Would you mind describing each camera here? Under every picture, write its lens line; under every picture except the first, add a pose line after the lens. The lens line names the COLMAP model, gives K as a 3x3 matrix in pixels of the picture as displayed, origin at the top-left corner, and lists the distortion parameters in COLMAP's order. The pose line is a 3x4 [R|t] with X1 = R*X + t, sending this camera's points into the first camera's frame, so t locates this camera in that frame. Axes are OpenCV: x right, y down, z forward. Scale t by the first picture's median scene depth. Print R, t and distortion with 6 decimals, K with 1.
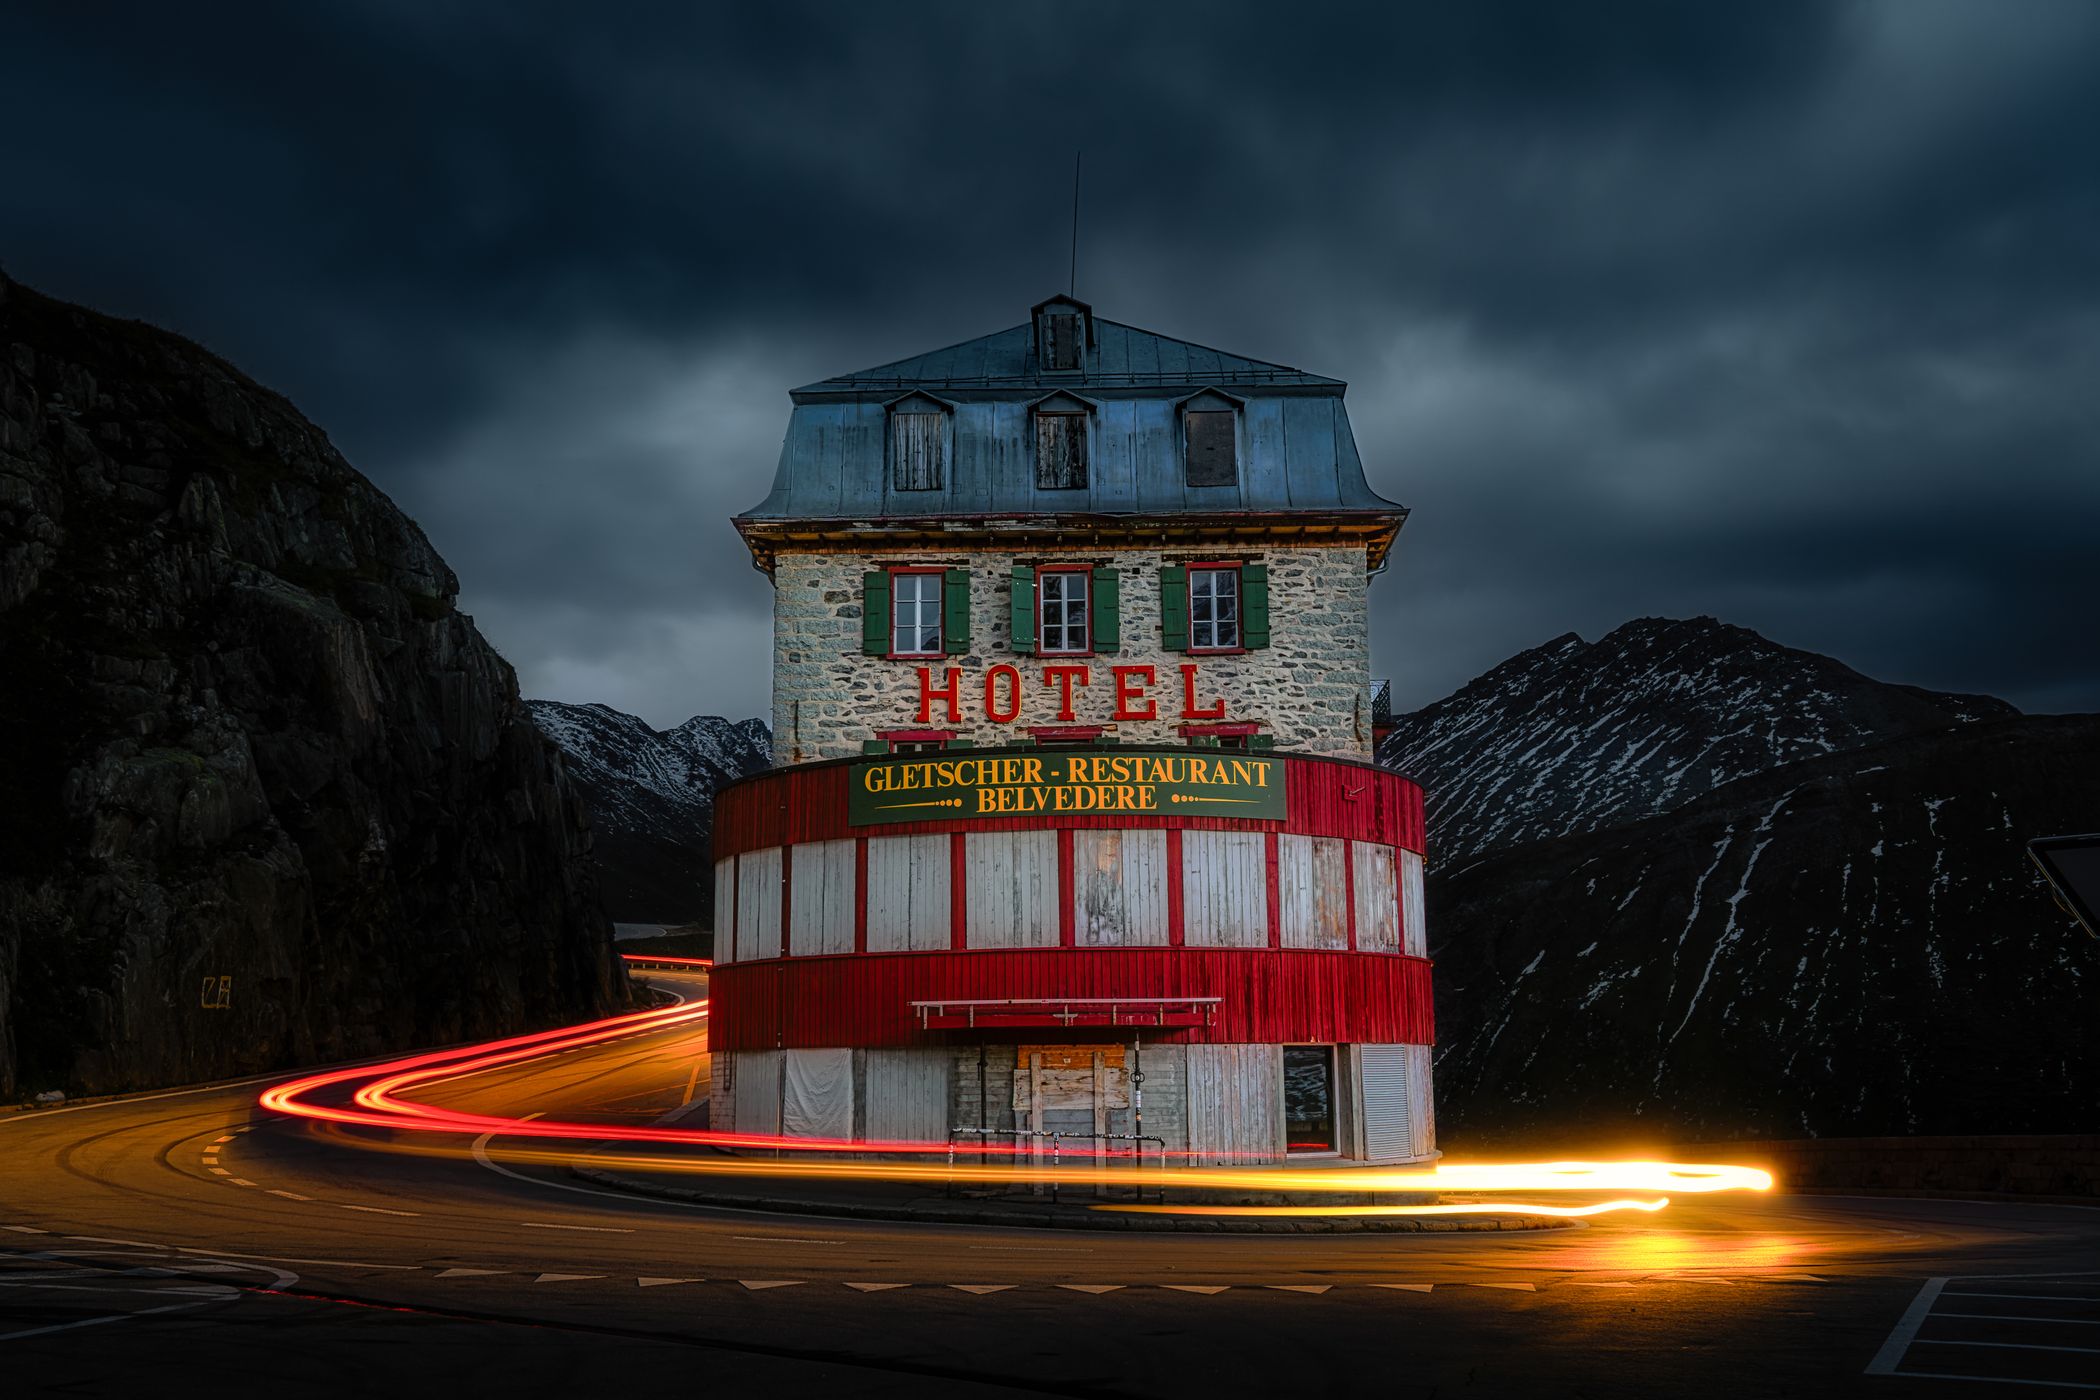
lens RADIAL K [[2022.2, 0, 1038.5], [0, 2022.2, 686.9], [0, 0, 1]] dist [-0.007380, 0.019603]
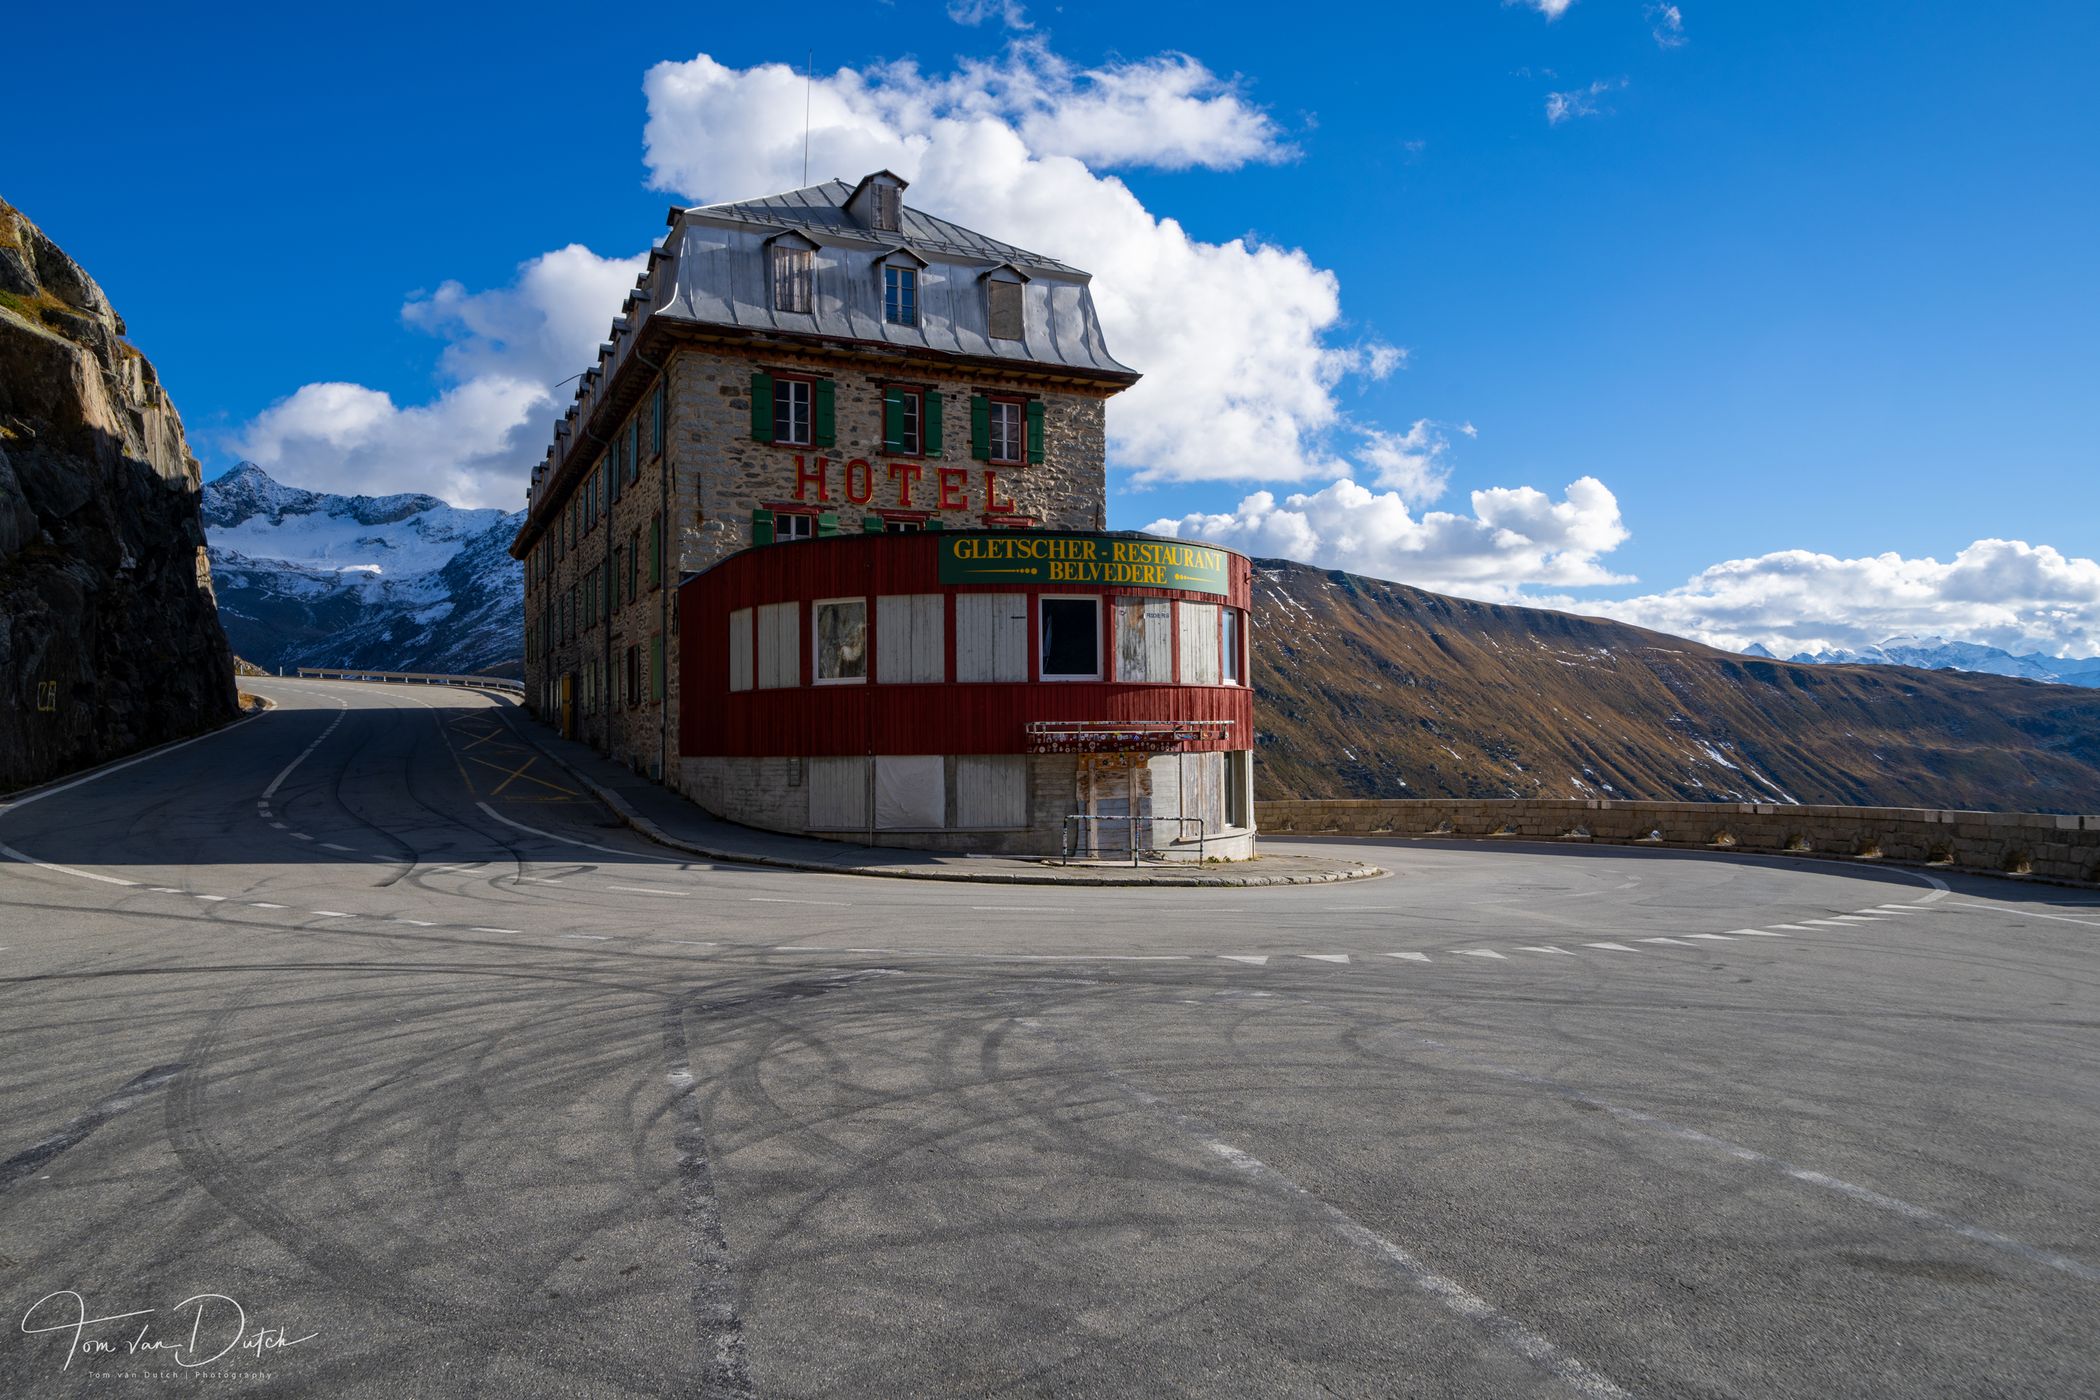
lens RADIAL K [[1373.4, 0, 1038.2], [0, 1373.4, 701.4], [0, 0, 1]] dist [0.027030, 0.001439]
pose [[0.895986, 0.012149, 0.443915, -0.307133], [-0.080518, 0.987502, 0.135489, 0.013988], [-0.436721, -0.157140, 0.885766, 0.139083]]
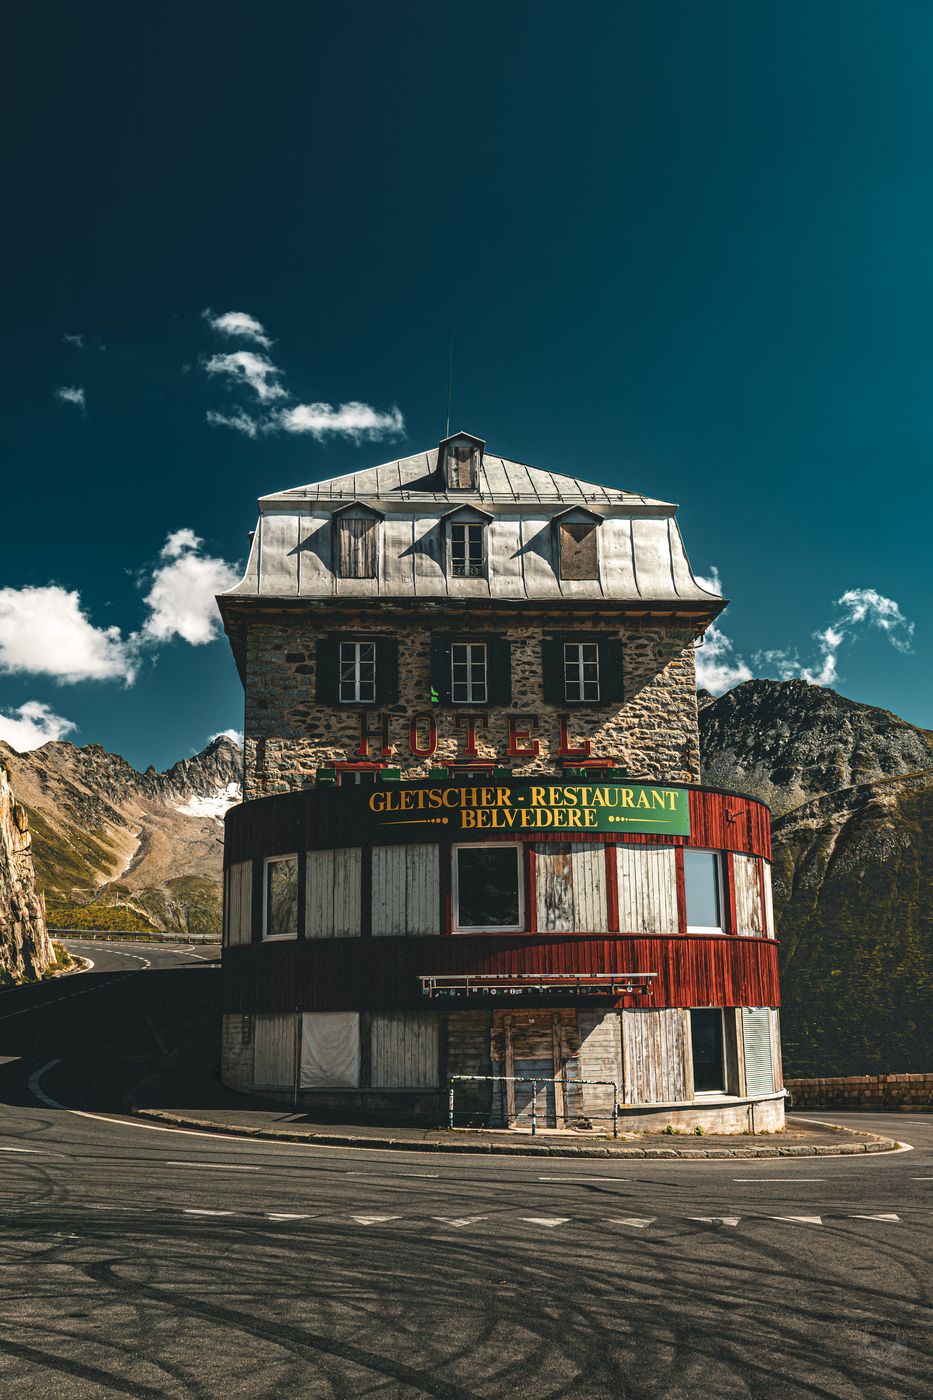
lens RADIAL K [[1498.9, 0, 456.5], [0, 1498.9, 694.6], [0, 0, 1]] dist [0.045878, -0.001917]
pose [[0.995337, 0.016133, 0.095100, -0.089039], [-0.014267, 0.999693, -0.020265, -0.002907], [-0.095397, 0.018814, 0.995261, 0.029692]]
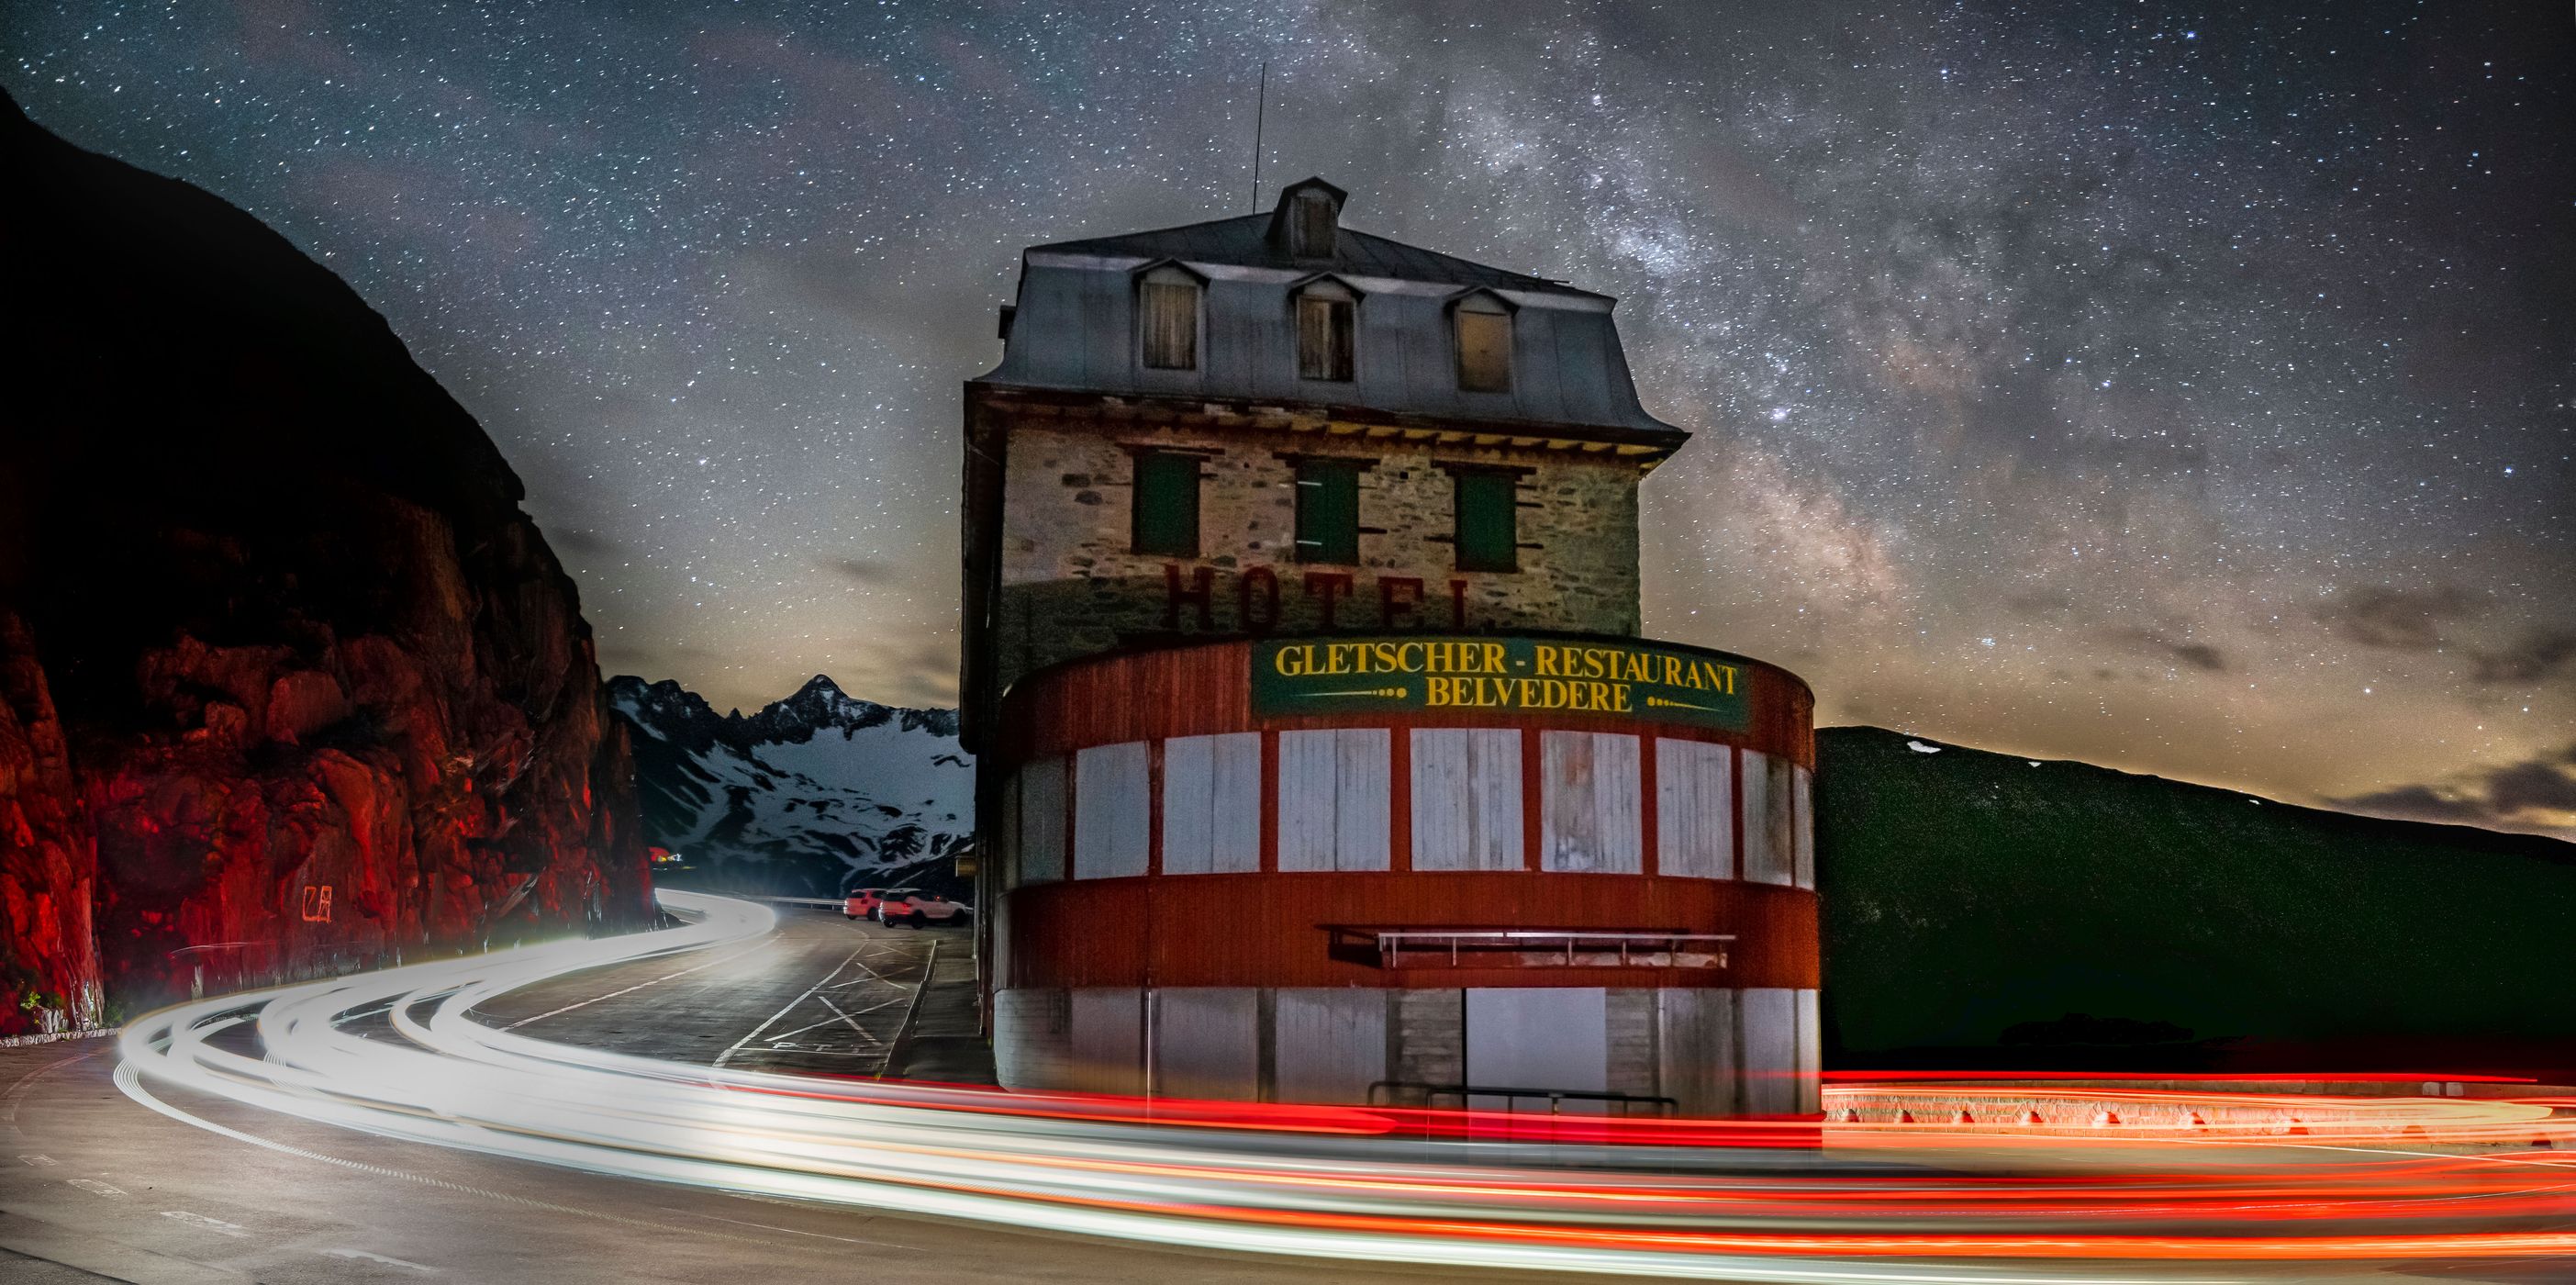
lens RADIAL K [[1771.3, 0, 1293.4], [0, 1771.3, 834.6], [0, 0, 1]] dist [-0.153484, 0.000621]
pose [[0.978155, 0.033271, 0.205199, -0.161334], [-0.052018, 0.994880, 0.086653, 0.038777], [-0.201265, -0.095434, 0.974877, 0.218483]]
